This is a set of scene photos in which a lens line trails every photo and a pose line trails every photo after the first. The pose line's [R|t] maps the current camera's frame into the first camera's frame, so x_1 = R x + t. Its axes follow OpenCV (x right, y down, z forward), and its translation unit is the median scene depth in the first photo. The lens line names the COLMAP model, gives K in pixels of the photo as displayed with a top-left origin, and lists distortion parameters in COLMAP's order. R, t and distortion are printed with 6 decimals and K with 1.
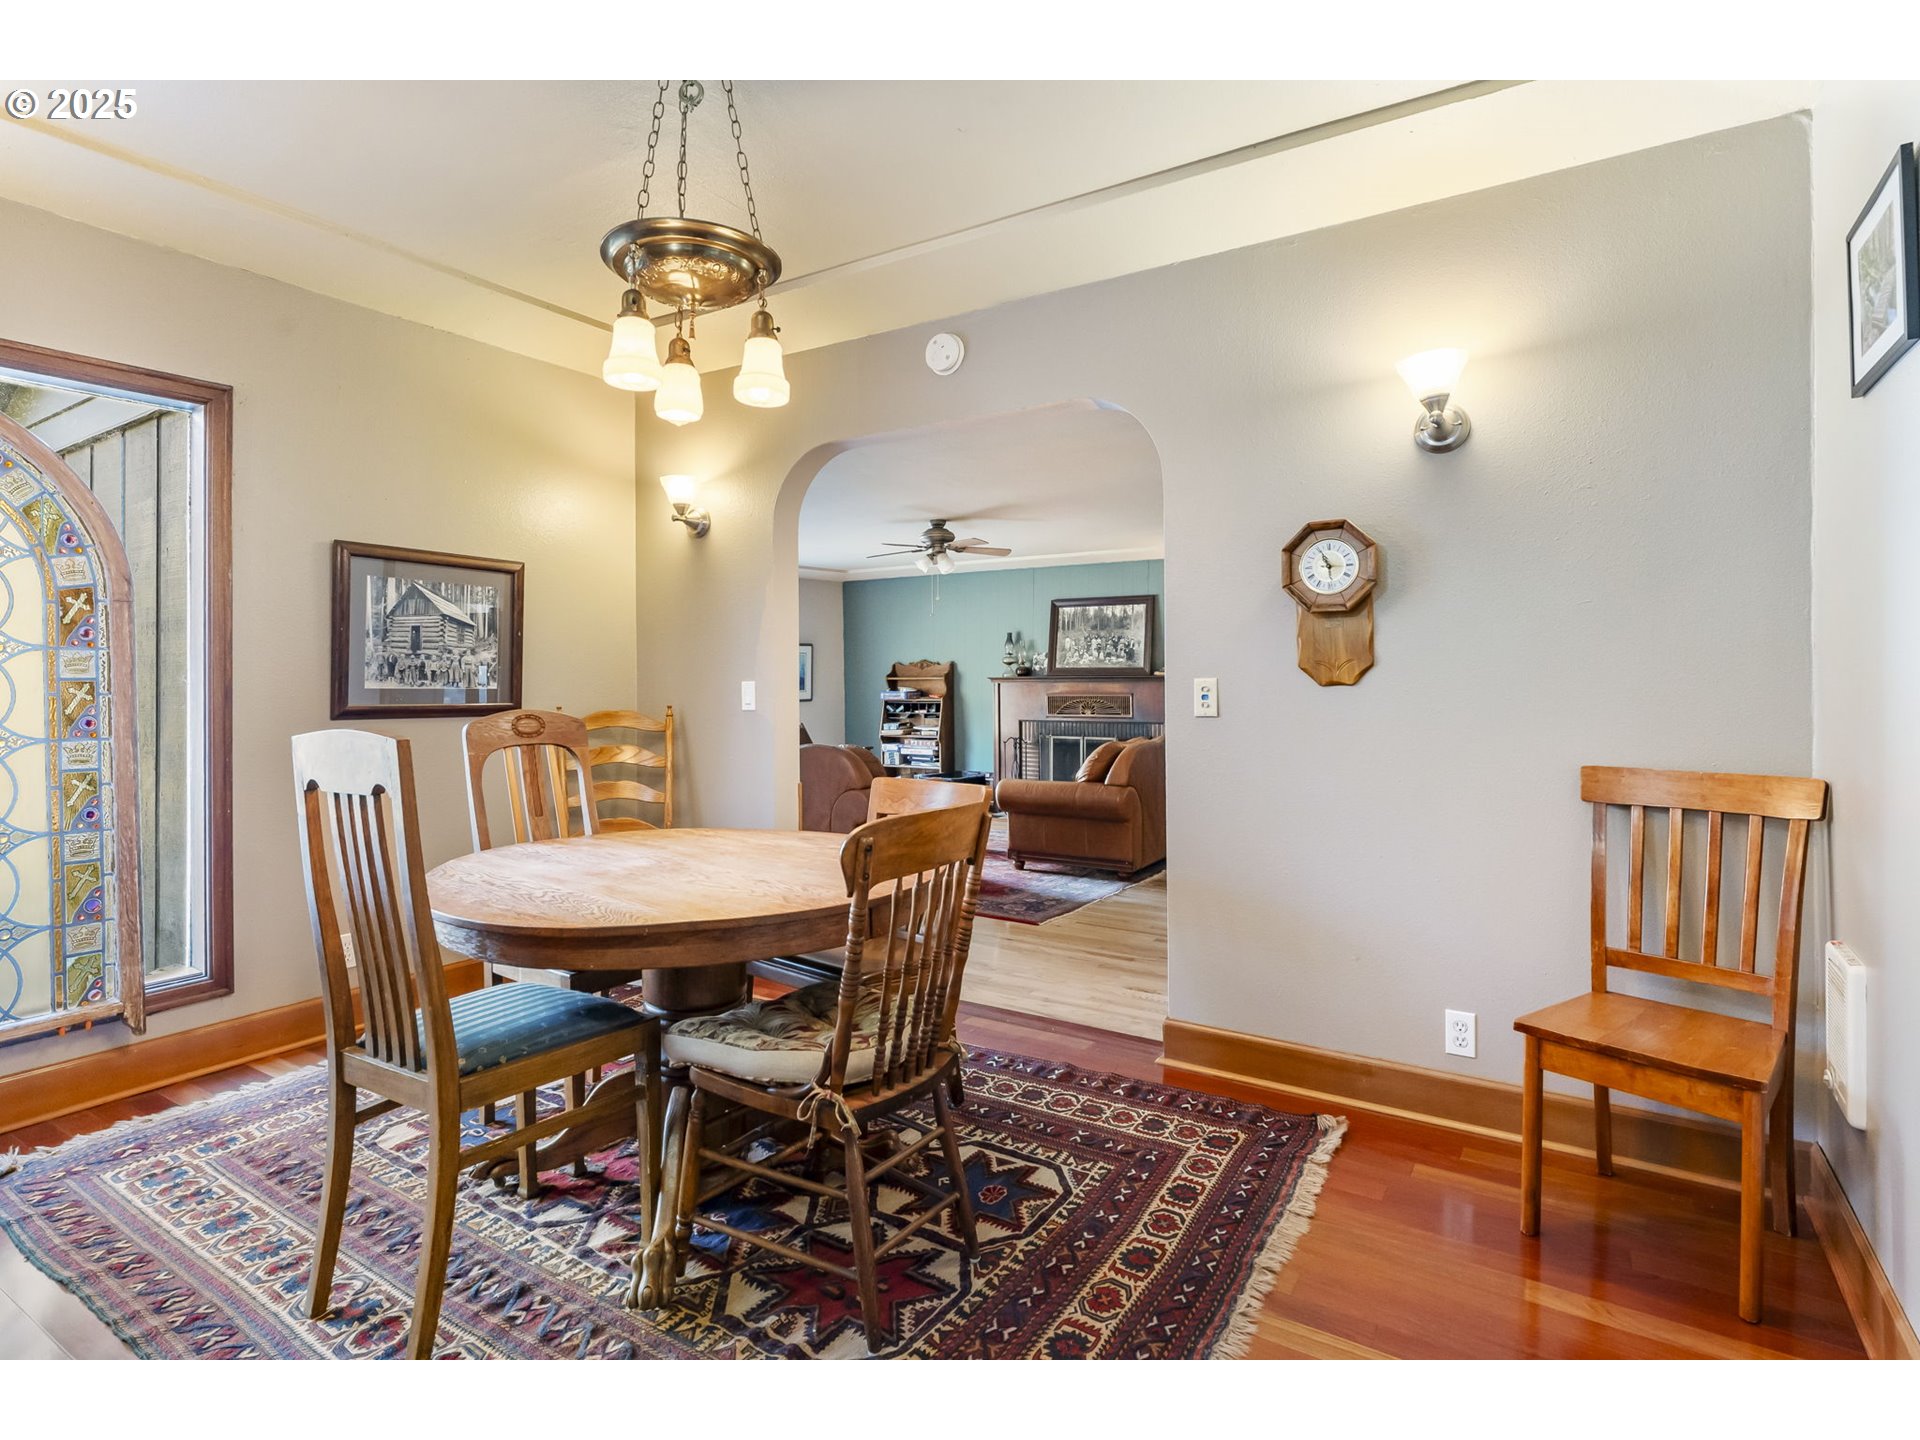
lens RADIAL K [[973.1, 0, 959.7], [0, 973.1, 687.5], [0, 0, 1]] dist [-0.000430, -0.000070]
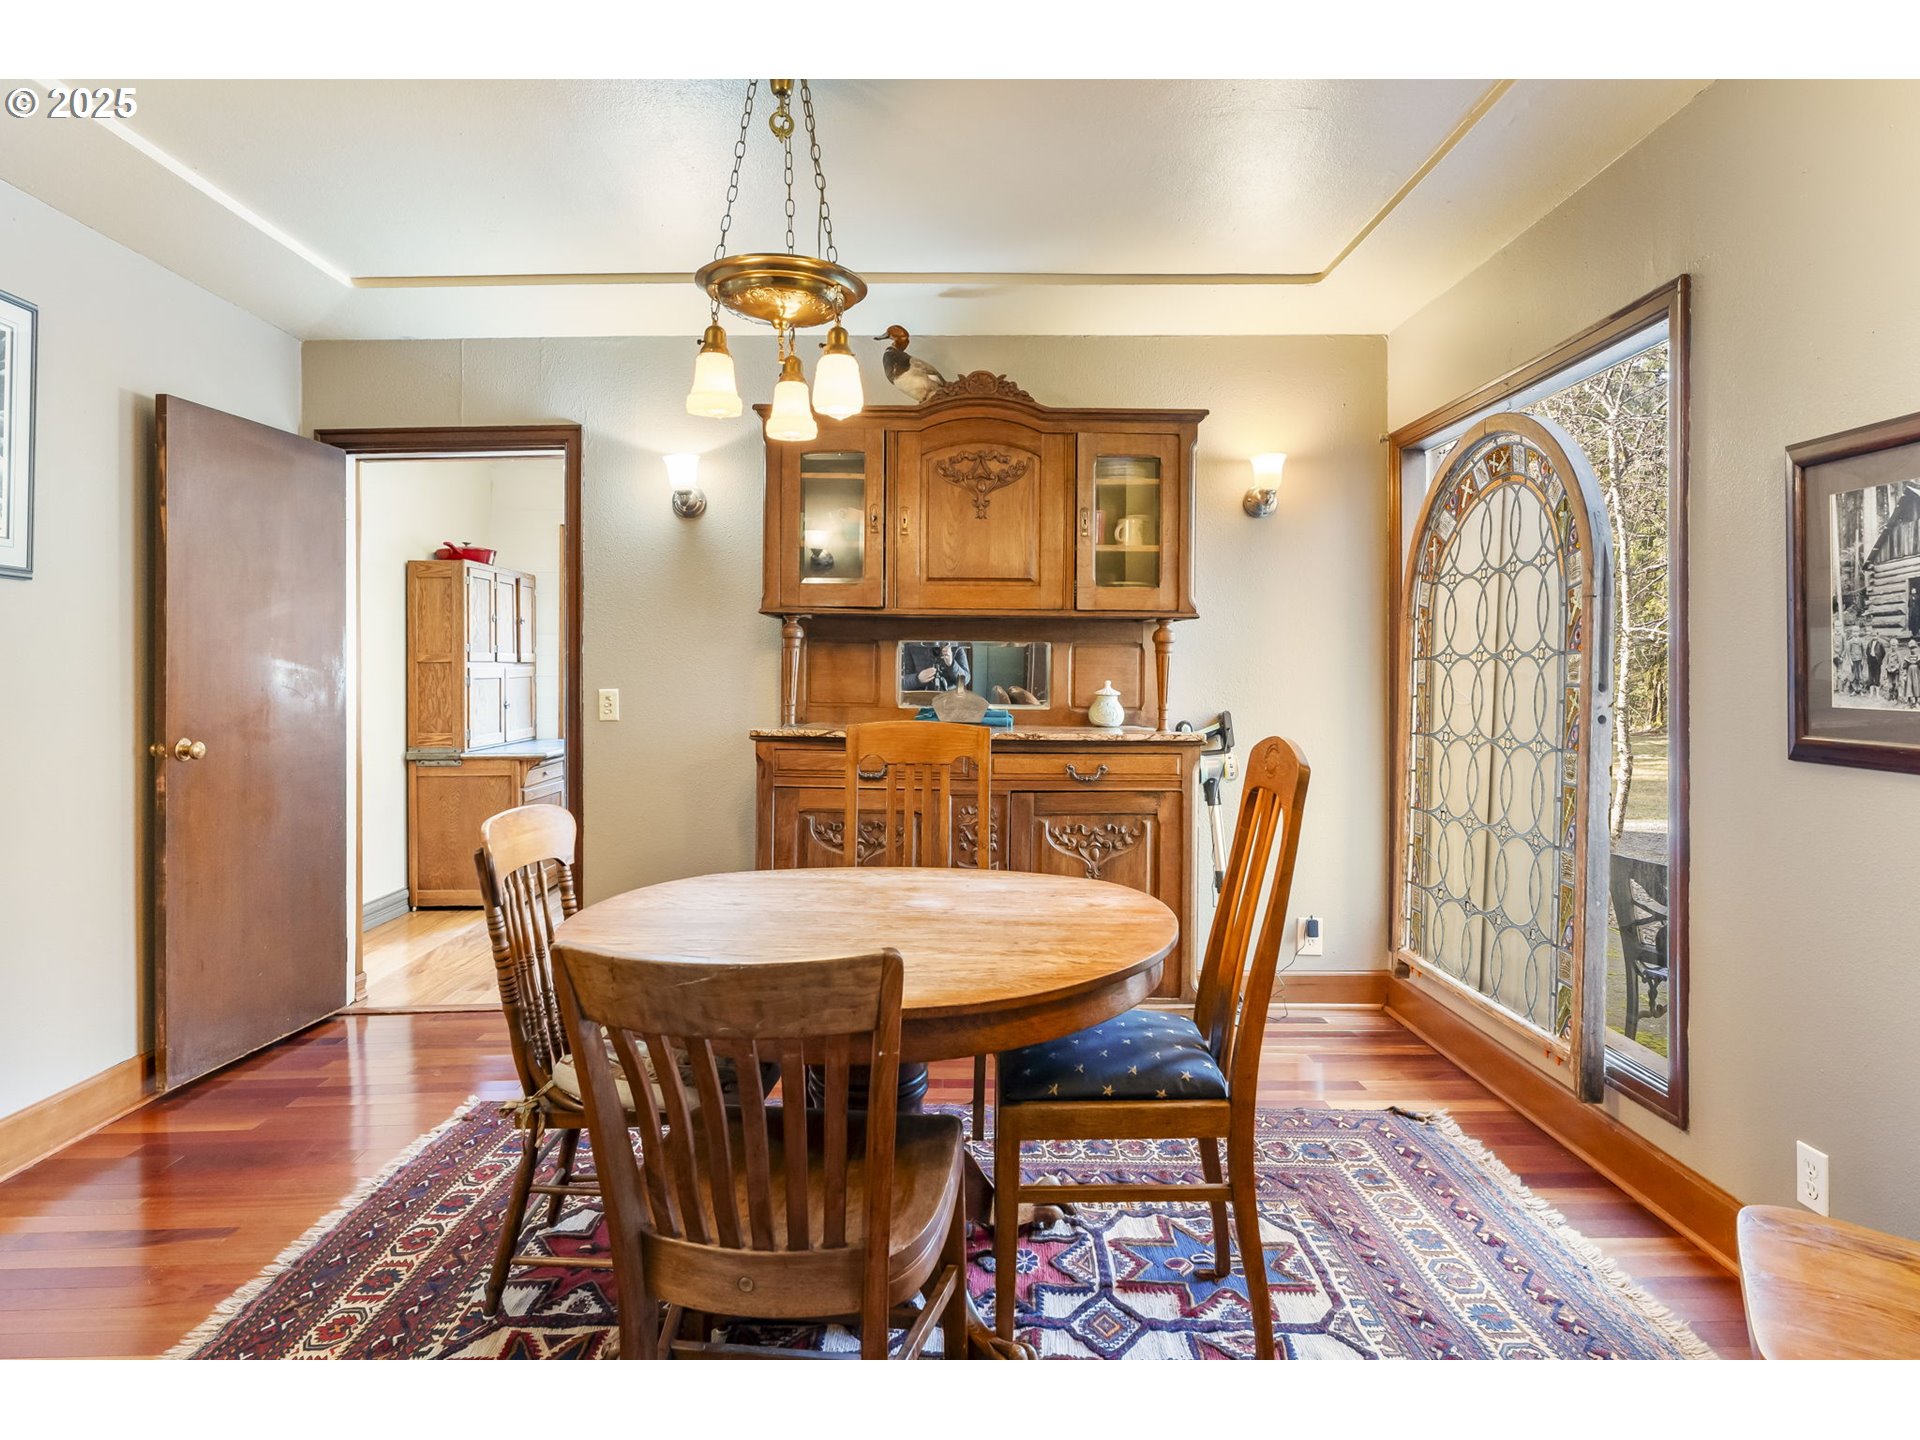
lens RADIAL K [[1109.5, 0, 952.0], [0, 1109.5, 675.8], [0, 0, 1]] dist [0.004148, 0.001233]
pose [[-0.841887, 0.002423, -0.539648, 0.126127], [0.001996, 0.999997, 0.001376, -0.018222], [0.539650, 0.000082, -0.841889, 1.245853]]
